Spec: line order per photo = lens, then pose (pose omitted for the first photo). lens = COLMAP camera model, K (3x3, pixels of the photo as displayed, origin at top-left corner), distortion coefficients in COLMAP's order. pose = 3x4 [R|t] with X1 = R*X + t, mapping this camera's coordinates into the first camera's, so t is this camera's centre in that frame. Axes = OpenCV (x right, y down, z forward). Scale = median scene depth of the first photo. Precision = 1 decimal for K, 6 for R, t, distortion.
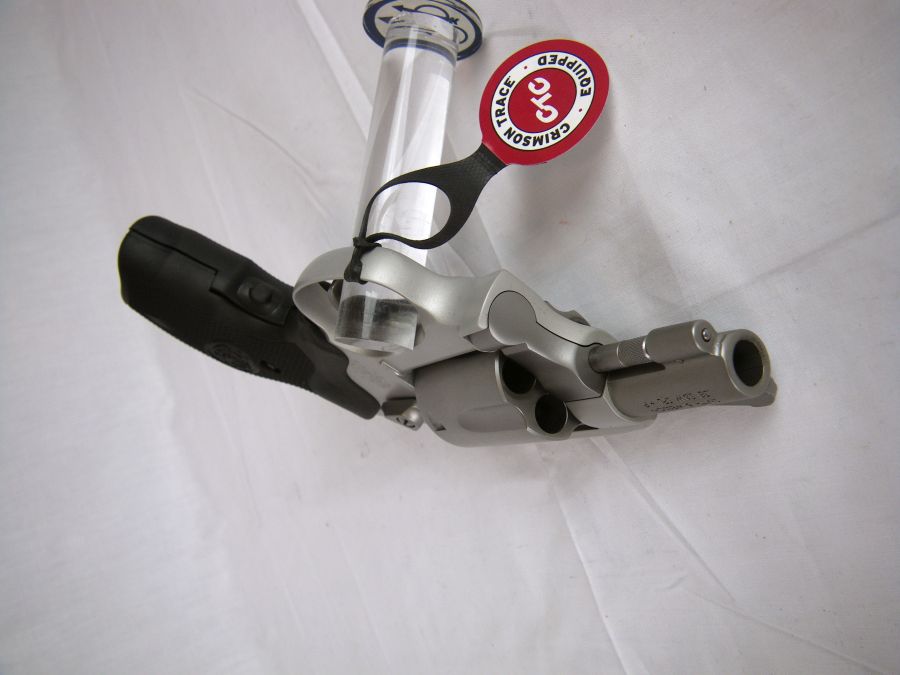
lens RADIAL K [[750.3, 0, 452.6], [0, 750.3, 339.3], [0, 0, 1]] dist [-0.059708, -0.012249]
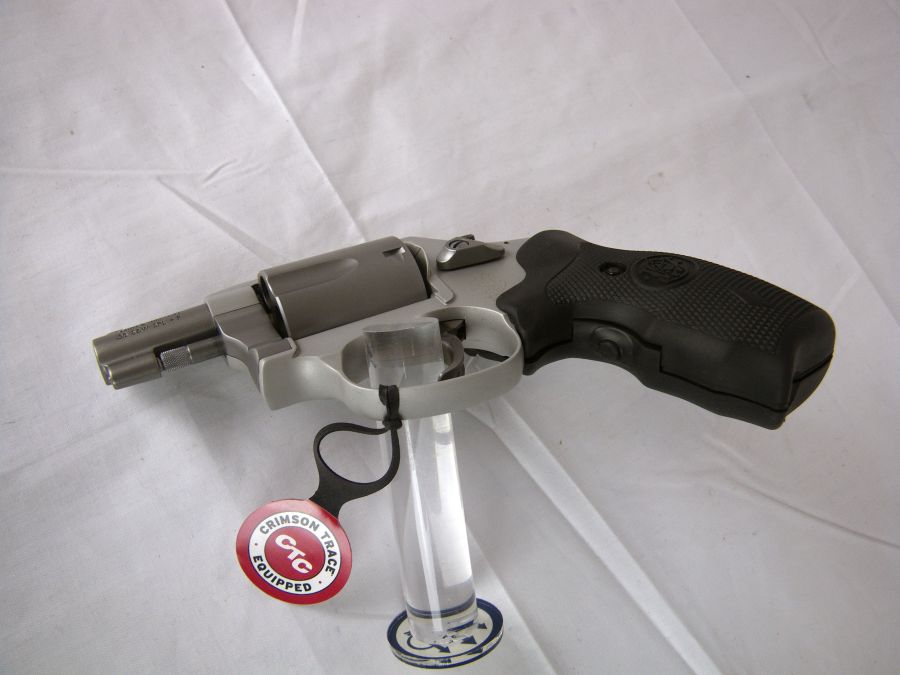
lens RADIAL K [[750.3, 0, 457.3], [0, 750.3, 335.2], [0, 0, 1]] dist [-0.059708, -0.012249]
pose [[-0.781622, 0.140779, 0.607658, -0.840423], [-0.154650, -0.987518, 0.029858, -0.052653], [0.604277, -0.070636, 0.793637, 0.239414]]
